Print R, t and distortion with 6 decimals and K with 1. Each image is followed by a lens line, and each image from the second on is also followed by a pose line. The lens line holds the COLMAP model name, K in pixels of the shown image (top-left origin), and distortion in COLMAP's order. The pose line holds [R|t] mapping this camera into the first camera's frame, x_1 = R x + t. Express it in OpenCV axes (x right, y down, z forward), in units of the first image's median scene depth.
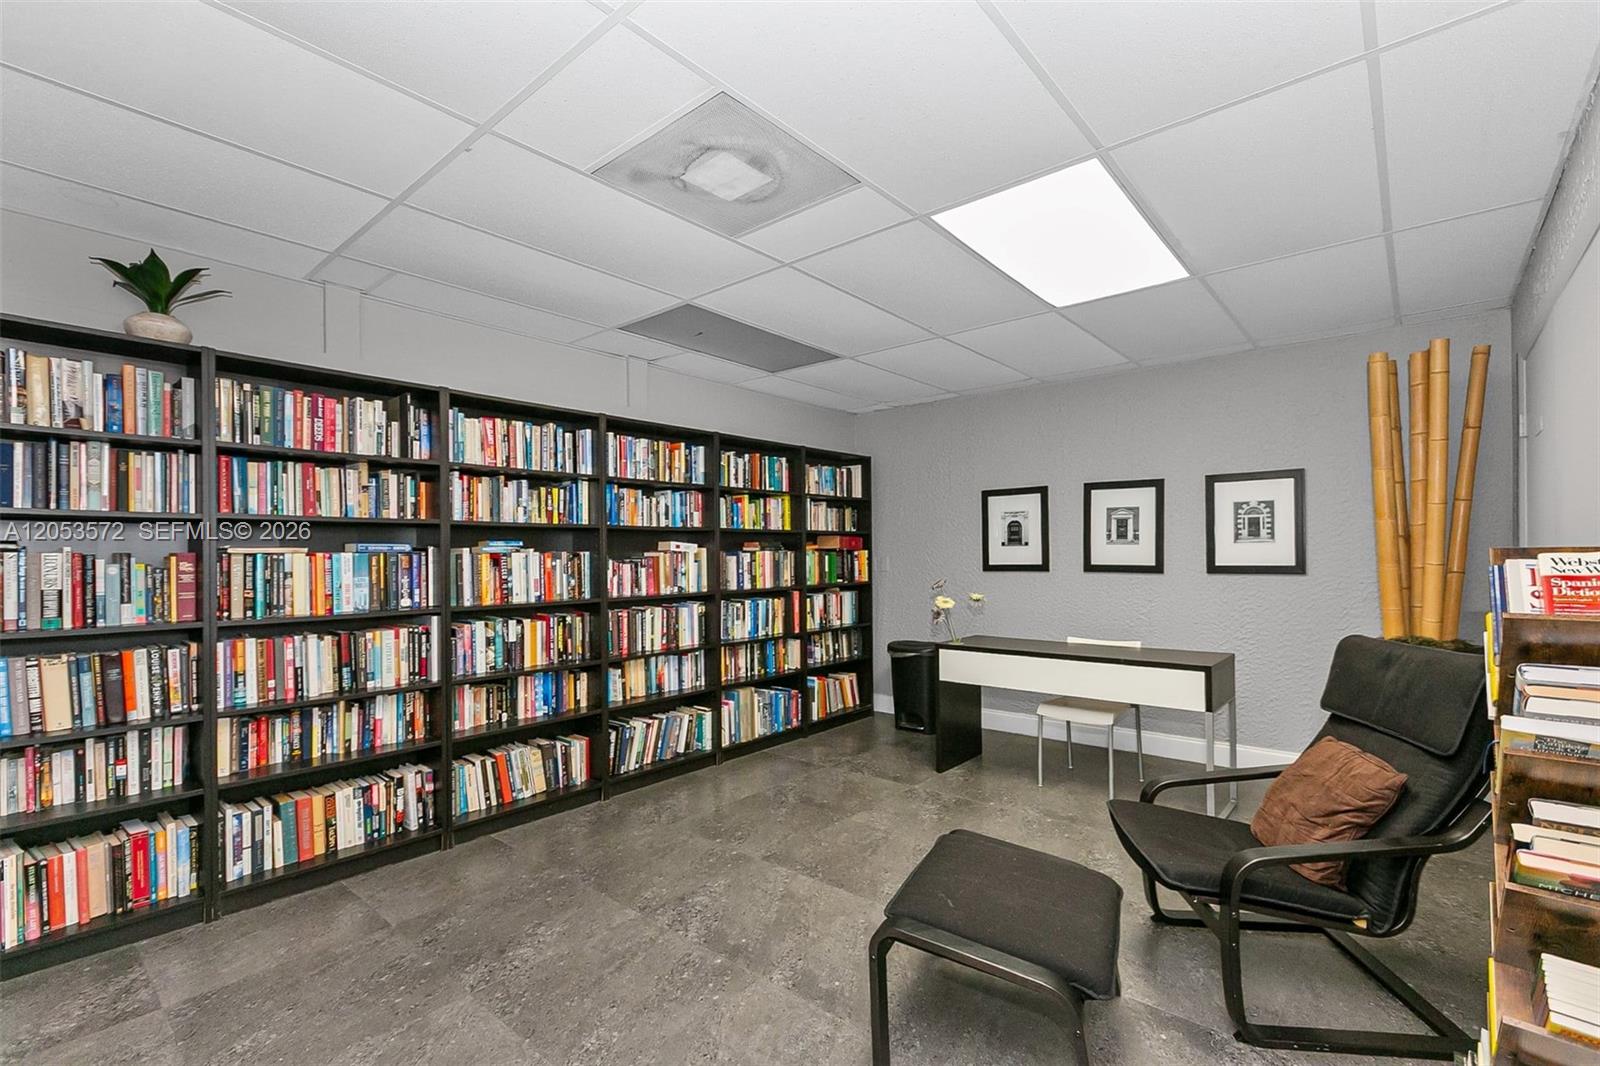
lens RADIAL K [[714.5, 0, 793.0], [0, 714.5, 557.2], [0, 0, 1]] dist [0.005307, -0.002258]
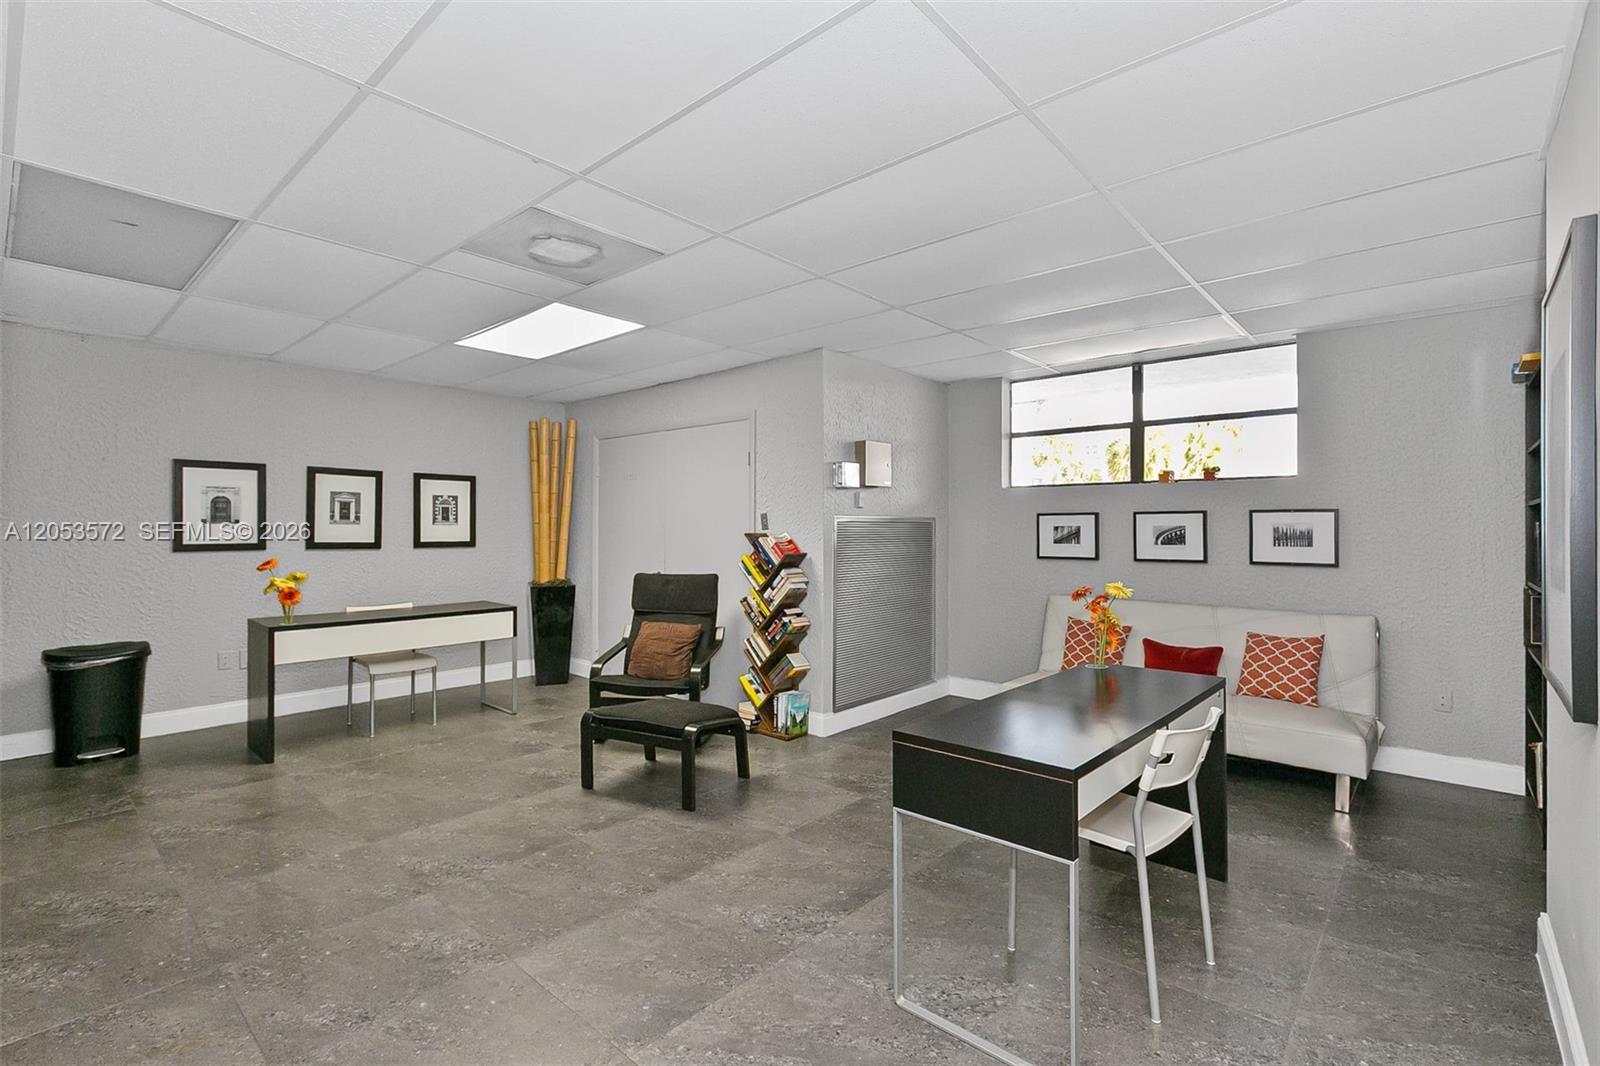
lens RADIAL K [[714.5, 0, 799.8], [0, 714.5, 529.6], [0, 0, 1]] dist [0.005307, -0.002258]
pose [[0.022844, 0.006435, 0.999718, -0.739969], [-0.000481, 0.999979, -0.006425, -0.002848], [-0.999739, -0.000334, 0.022847, 0.278975]]
